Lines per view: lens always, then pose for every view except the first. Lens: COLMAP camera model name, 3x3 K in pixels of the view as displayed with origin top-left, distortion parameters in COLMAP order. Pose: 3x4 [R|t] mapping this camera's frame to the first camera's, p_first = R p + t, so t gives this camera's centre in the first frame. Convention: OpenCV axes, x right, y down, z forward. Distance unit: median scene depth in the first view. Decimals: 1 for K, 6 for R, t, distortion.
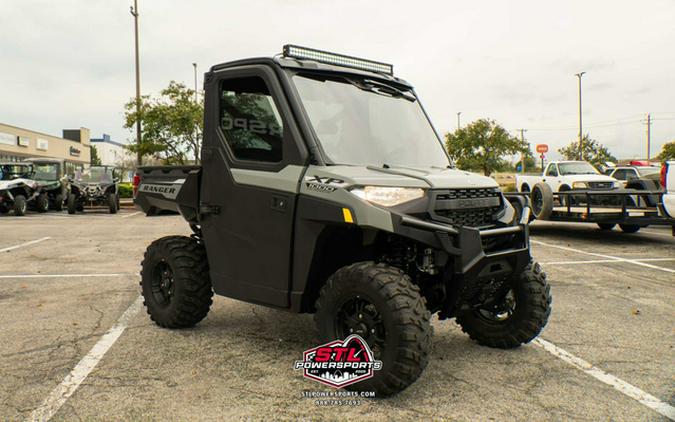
lens RADIAL K [[629.4, 0, 337.5], [0, 629.4, 211.0], [0, 0, 1]] dist [0.016484, 0.008883]
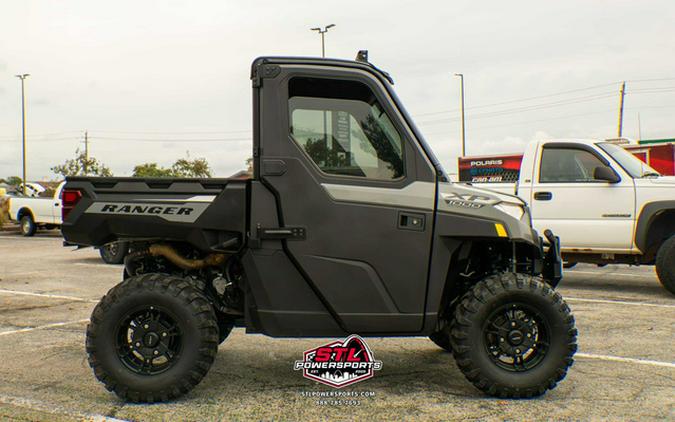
lens RADIAL K [[762.4, 0, 338.3], [0, 762.4, 194.7], [0, 0, 1]] dist [0.113448, 0.020813]
pose [[0.649893, 0.009723, 0.759964, -1.035039], [0.038769, 0.998192, -0.045925, -0.003433], [-0.759036, 0.059310, 0.648341, 0.327679]]
